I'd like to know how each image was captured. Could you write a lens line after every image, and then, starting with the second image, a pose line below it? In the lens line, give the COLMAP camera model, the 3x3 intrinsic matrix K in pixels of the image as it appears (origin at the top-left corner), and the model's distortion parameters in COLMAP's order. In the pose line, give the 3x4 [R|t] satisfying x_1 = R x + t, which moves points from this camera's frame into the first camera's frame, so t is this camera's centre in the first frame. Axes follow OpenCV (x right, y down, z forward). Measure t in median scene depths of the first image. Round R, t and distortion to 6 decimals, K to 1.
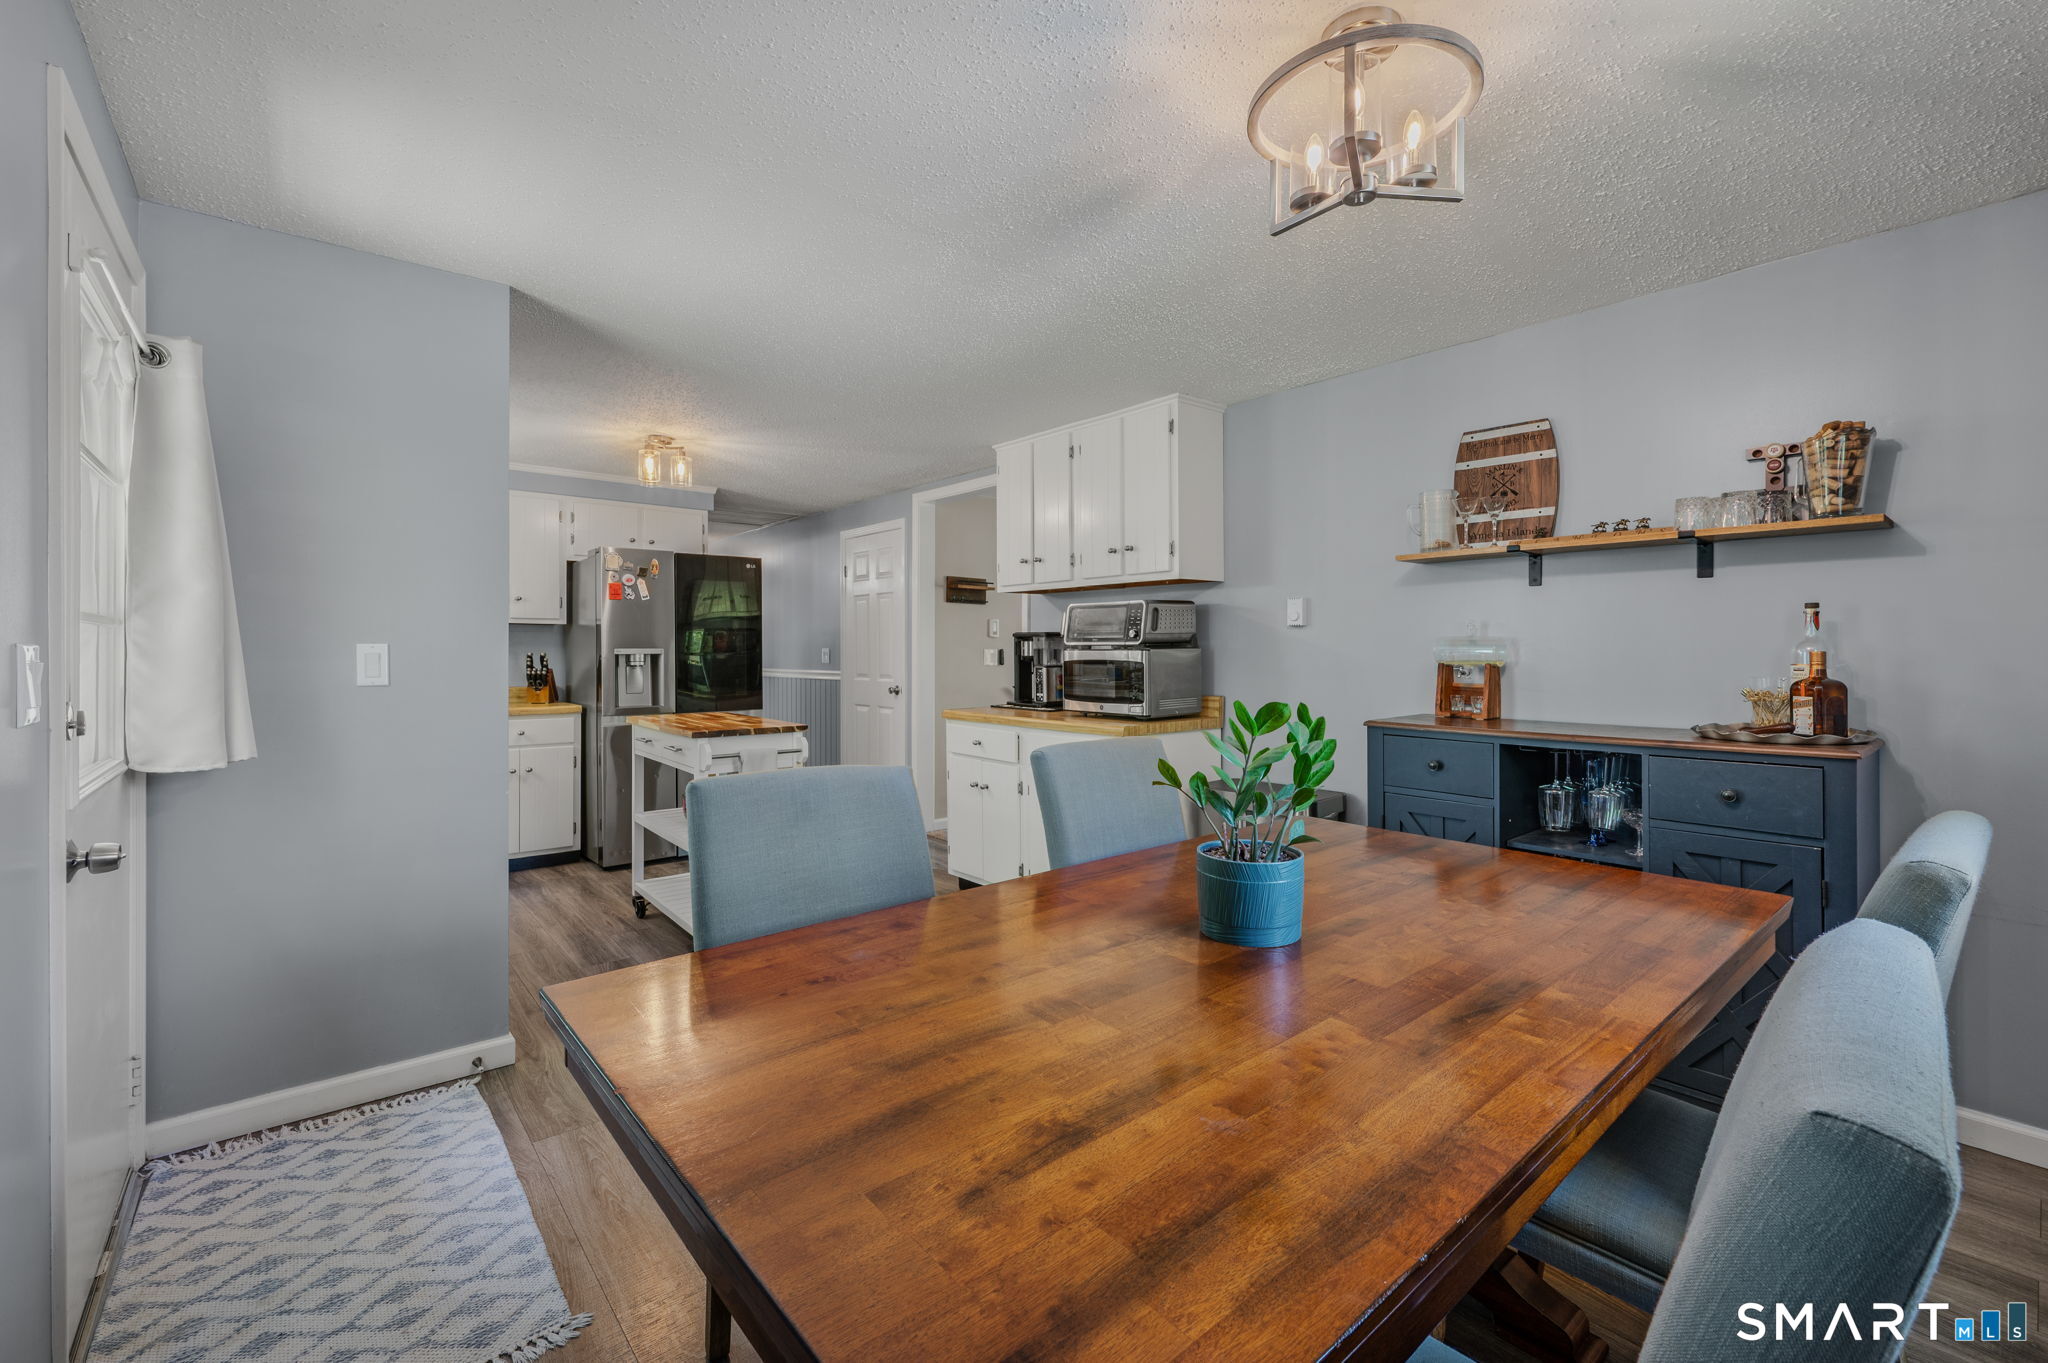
lens RADIAL K [[863.0, 0, 1031.3], [0, 863.0, 666.2], [0, 0, 1]] dist [-0.000194, 0.000013]
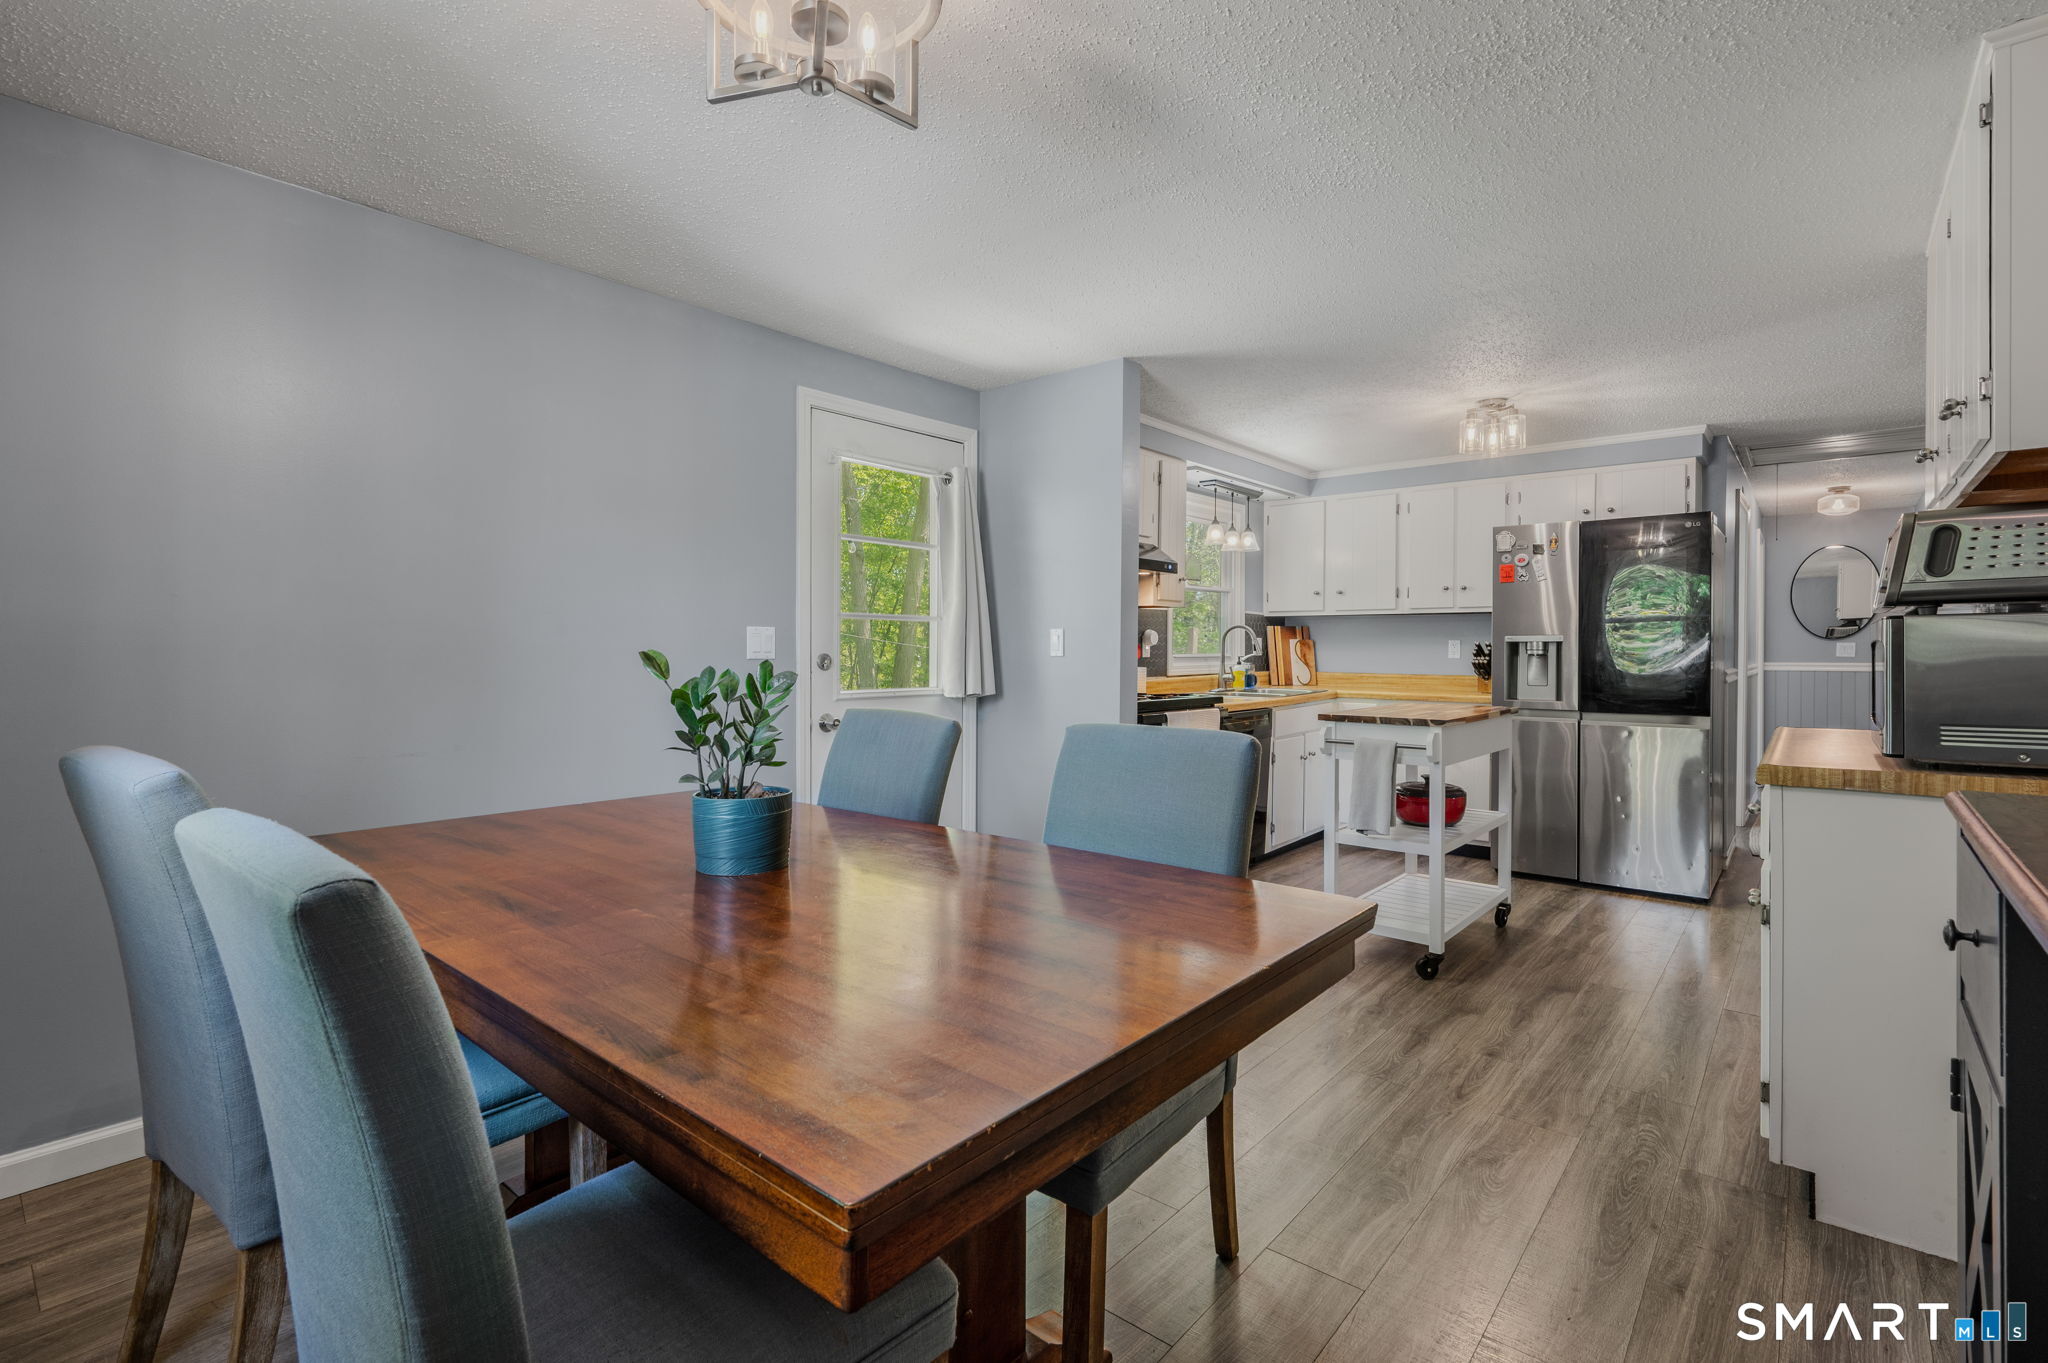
lens RADIAL K [[946.1, 0, 1027.1], [0, 946.1, 668.7], [0, 0, 1]] dist [-0.001382, -0.000178]
pose [[0.161452, 0.019543, -0.986687, 0.992301], [-0.021773, 0.999631, 0.016237, 0.020599], [0.986640, 0.018861, 0.161818, 0.754468]]
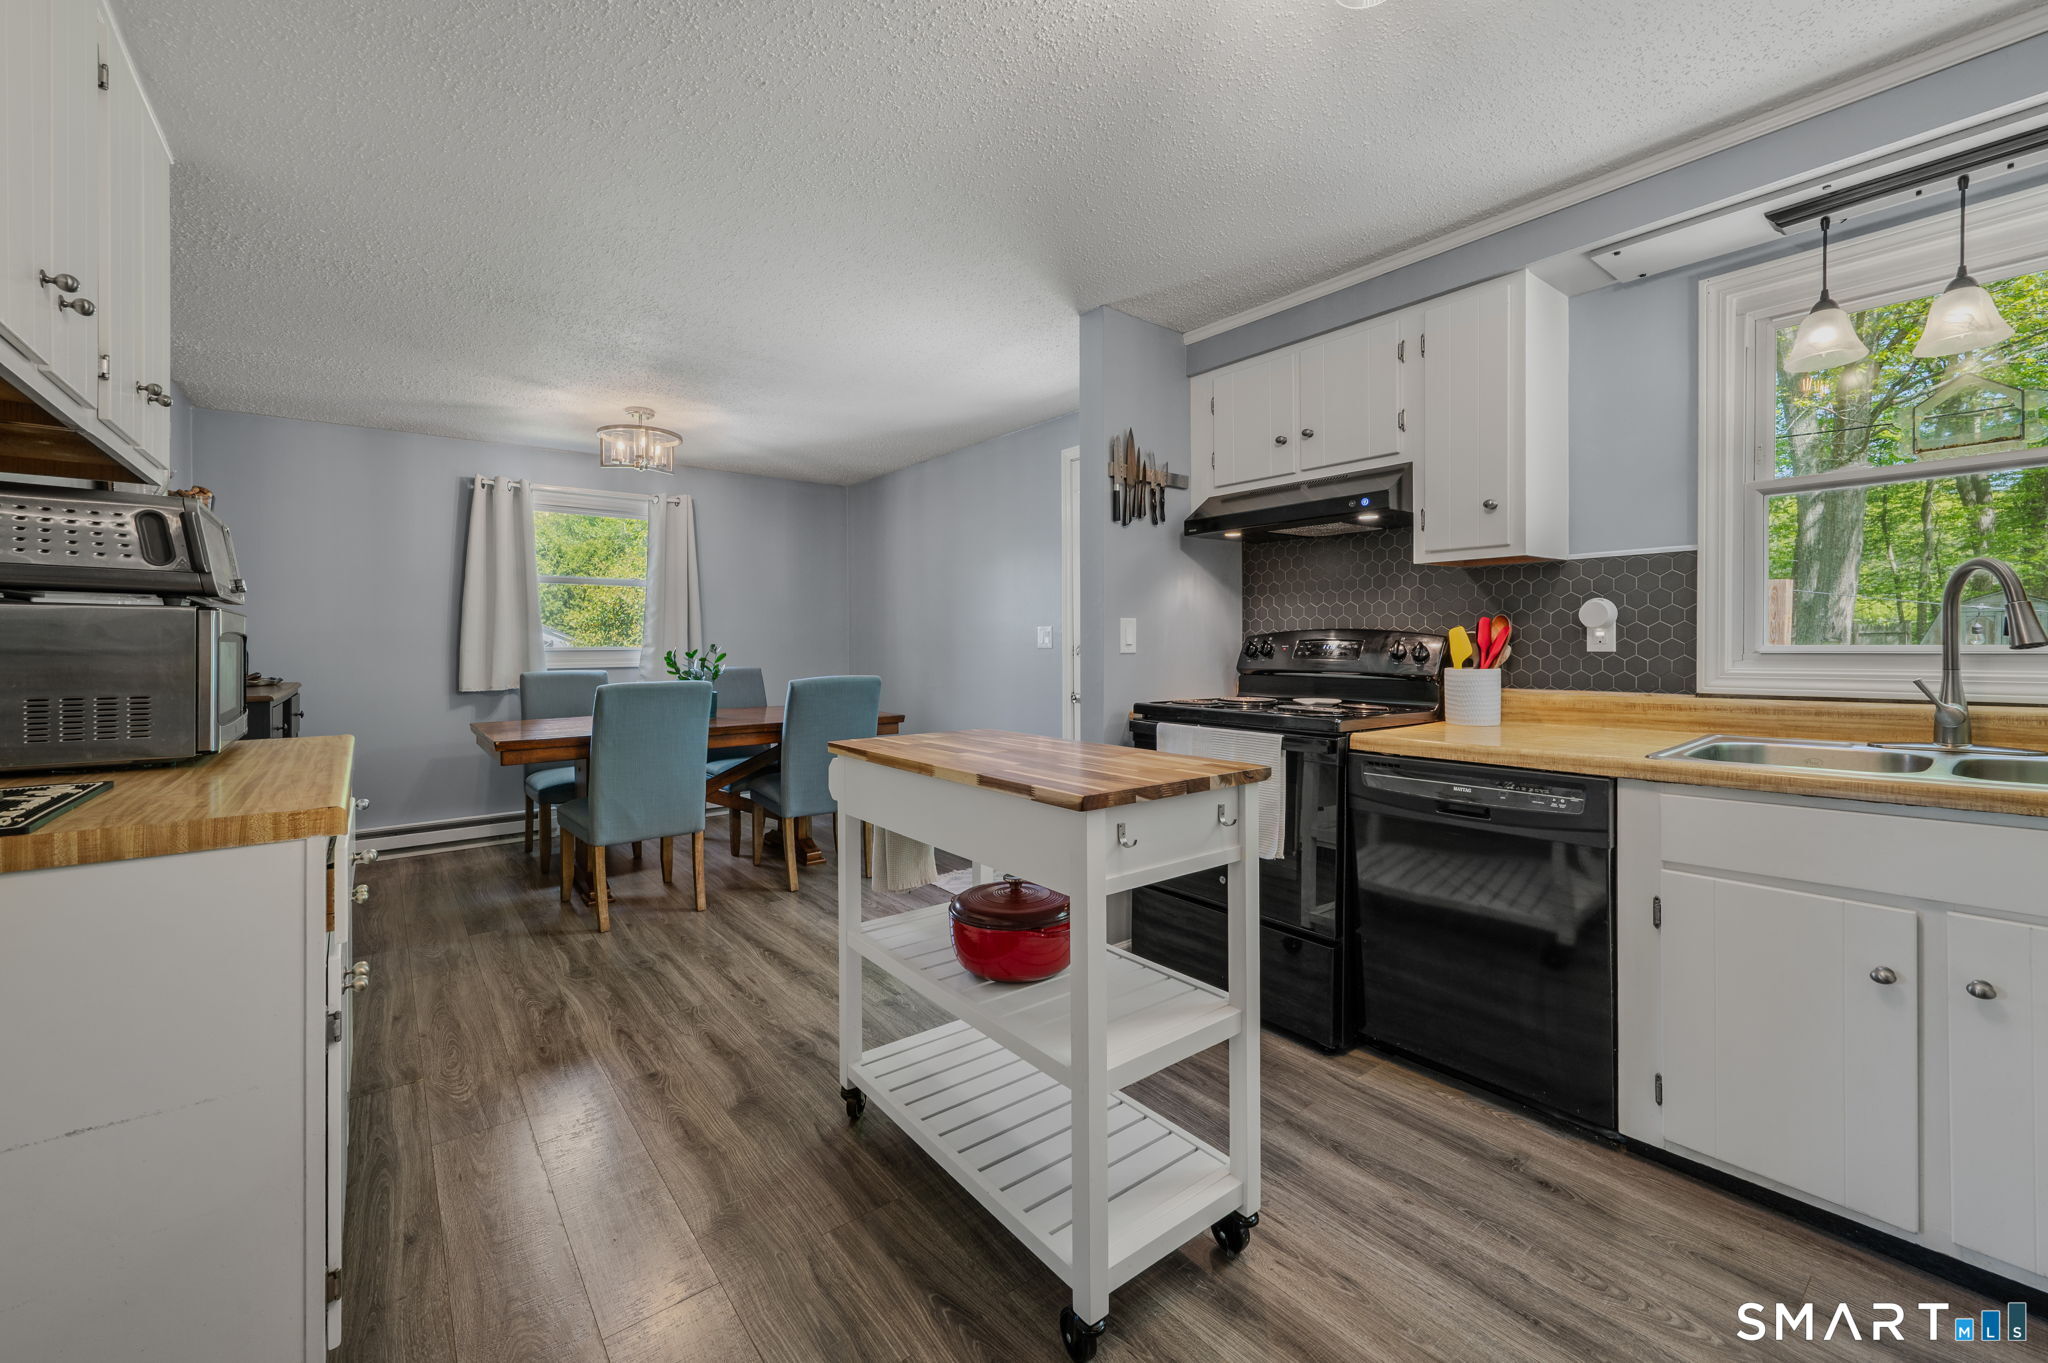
lens RADIAL K [[824.2, 0, 1024.1], [0, 824.2, 651.9], [0, 0, 1]] dist [0.000878, 0.000205]
pose [[-0.999230, 0.005621, 0.038835, -0.704732], [0.006923, 0.999415, 0.033484, -0.018729], [-0.038624, 0.033727, -0.998684, 2.632987]]
